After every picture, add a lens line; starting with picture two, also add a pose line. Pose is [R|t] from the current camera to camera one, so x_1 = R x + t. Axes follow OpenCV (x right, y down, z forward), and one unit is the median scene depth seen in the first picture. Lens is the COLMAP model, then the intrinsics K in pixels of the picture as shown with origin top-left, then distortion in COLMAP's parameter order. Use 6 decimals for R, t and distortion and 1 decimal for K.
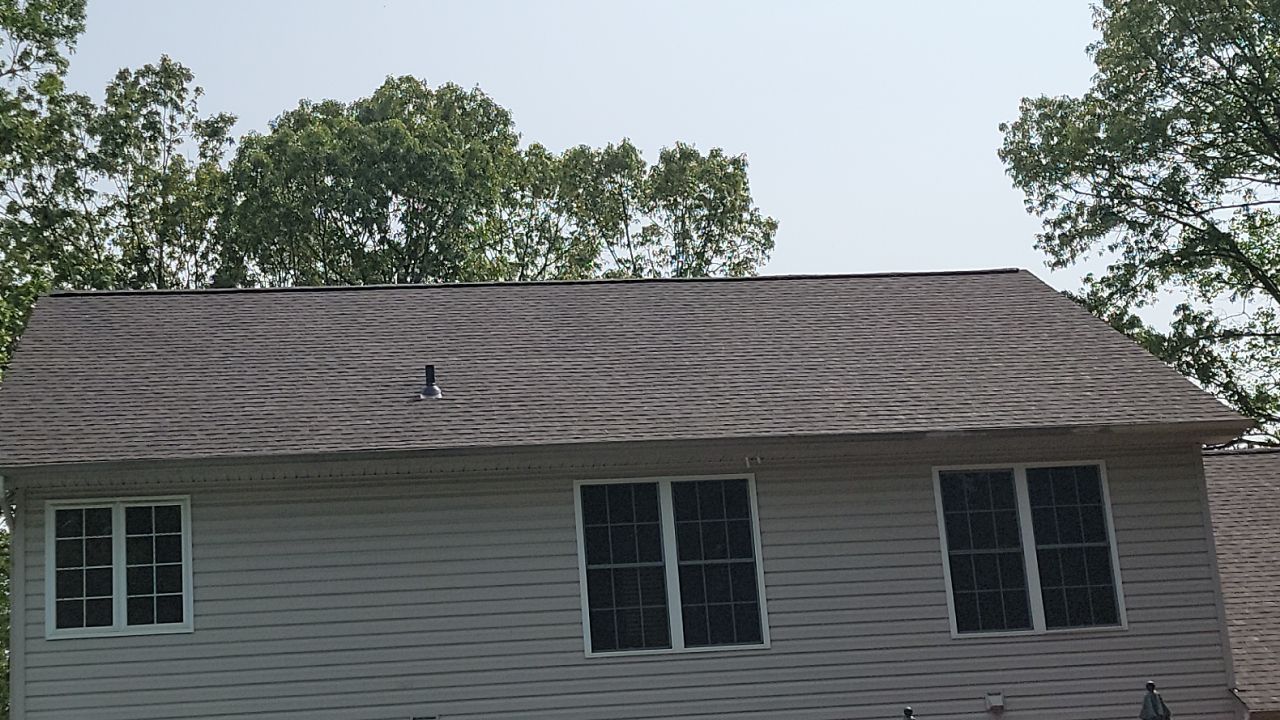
lens RADIAL K [[2143.4, 0, 658.3], [0, 2143.4, 362.2], [0, 0, 1]] dist [0.103599, 0.046913]
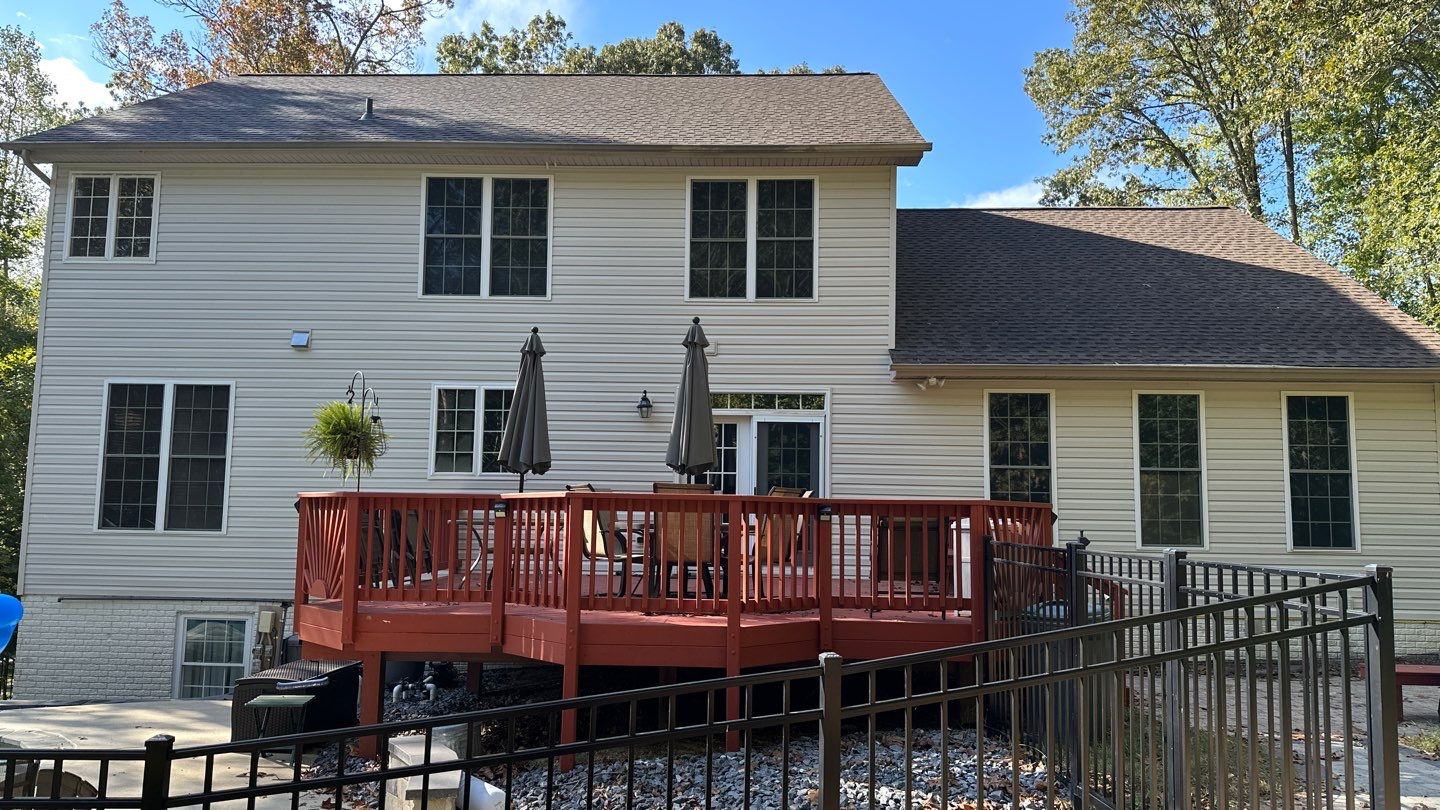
lens RADIAL K [[996.6, 0, 724.6], [0, 996.6, 419.0], [0, 0, 1]] dist [0.083620, -0.125931]
pose [[0.978637, 0.070678, -0.193063, 0.238444], [-0.034507, 0.982198, 0.184654, 0.068868], [0.202677, -0.174047, 0.963654, 0.307982]]
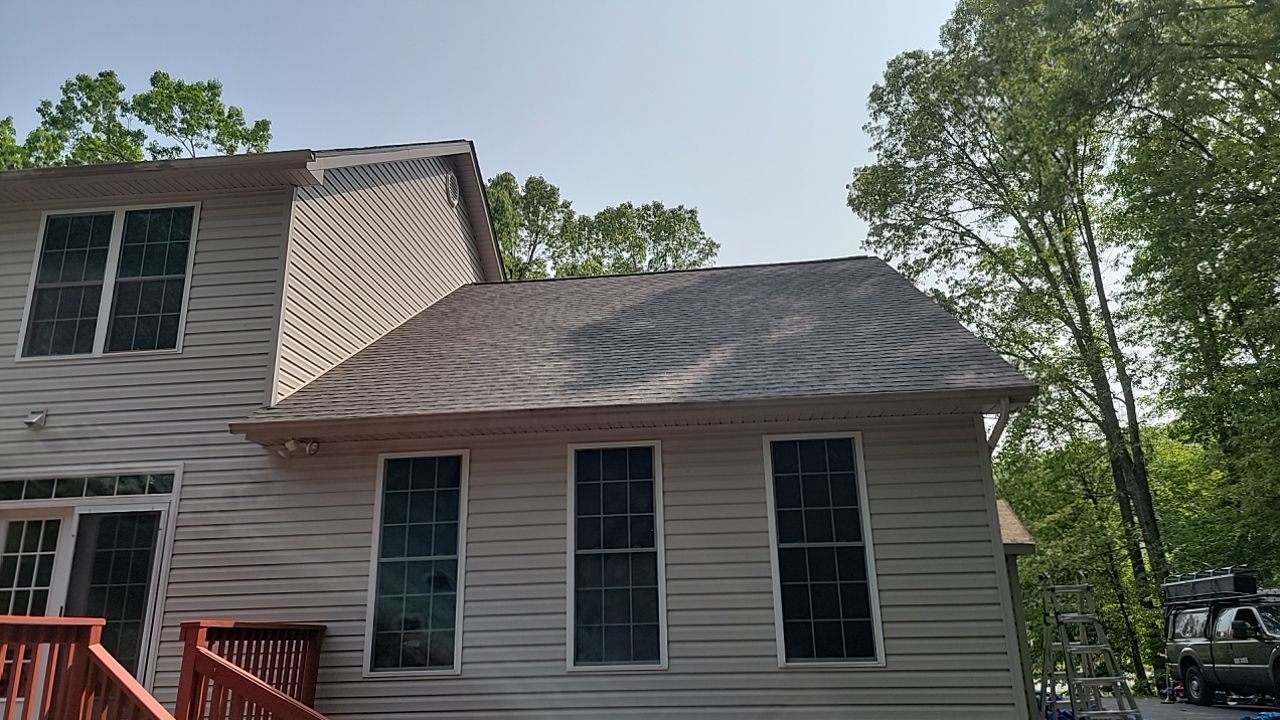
lens RADIAL K [[897.9, 0, 640.0], [0, 897.9, 360.0], [0, 0, 1]] dist [0.079291, -0.064324]
pose [[0.965950, -0.024028, -0.257610, 0.455194], [0.020812, 0.999668, -0.015201, 0.115431], [0.257890, 0.009322, 0.966129, 0.523358]]
